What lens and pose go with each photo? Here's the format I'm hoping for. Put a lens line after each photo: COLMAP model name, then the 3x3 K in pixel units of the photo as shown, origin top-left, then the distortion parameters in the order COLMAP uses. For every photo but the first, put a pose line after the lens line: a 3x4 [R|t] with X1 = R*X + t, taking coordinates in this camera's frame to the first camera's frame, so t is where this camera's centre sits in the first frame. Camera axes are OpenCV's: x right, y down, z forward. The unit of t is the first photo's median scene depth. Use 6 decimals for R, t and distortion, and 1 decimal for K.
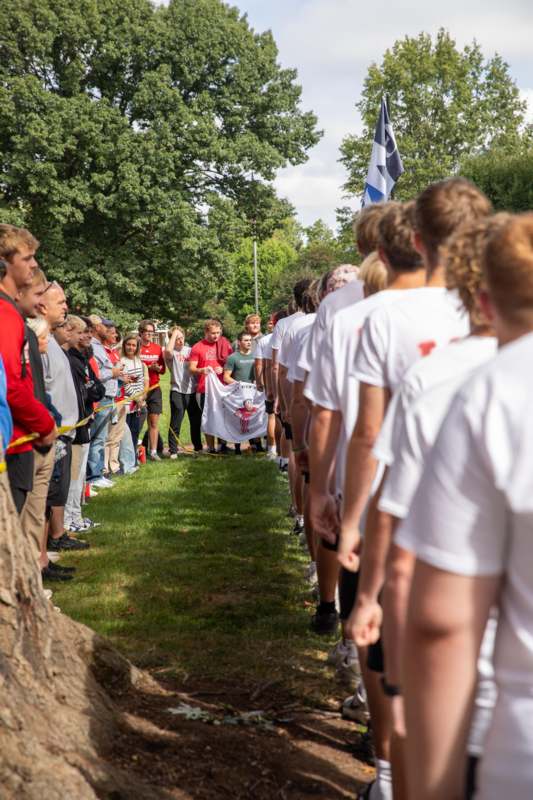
lens RADIAL K [[1487.7, 0, 266.5], [0, 1487.7, 400.0], [0, 0, 1]] dist [0.204127, 0.273856]
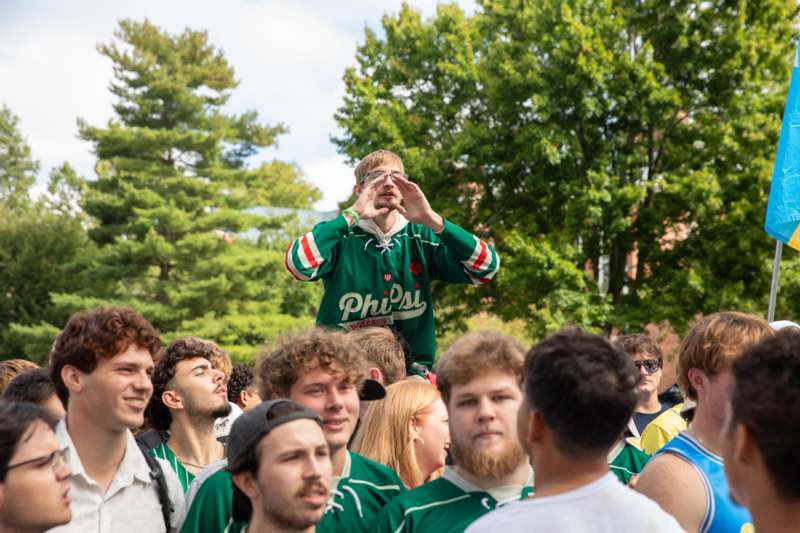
lens RADIAL K [[1487.7, 0, 400.0], [0, 1487.7, 266.5], [0, 0, 1]] dist [0.204127, 0.273856]
pose [[0.916905, 0.056652, 0.395064, 0.022396], [0.001622, 0.989337, -0.145637, -0.010401], [-0.399102, 0.134176, 0.907036, 0.136375]]
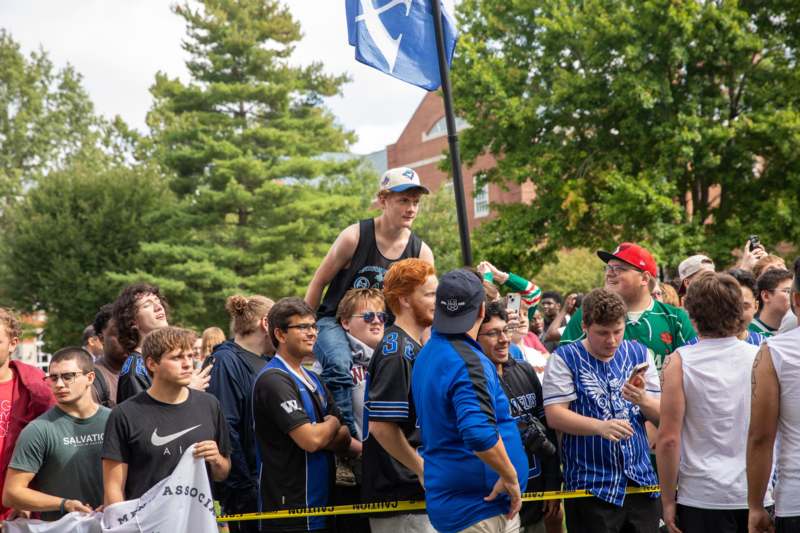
lens RADIAL K [[1487.7, 0, 400.0], [0, 1487.7, 266.5], [0, 0, 1]] dist [0.204127, 0.273856]
pose [[0.921726, 0.007155, 0.387775, -0.013999], [0.036191, 0.993881, -0.104363, -0.006888], [-0.386148, 0.110228, 0.915827, 0.113358]]
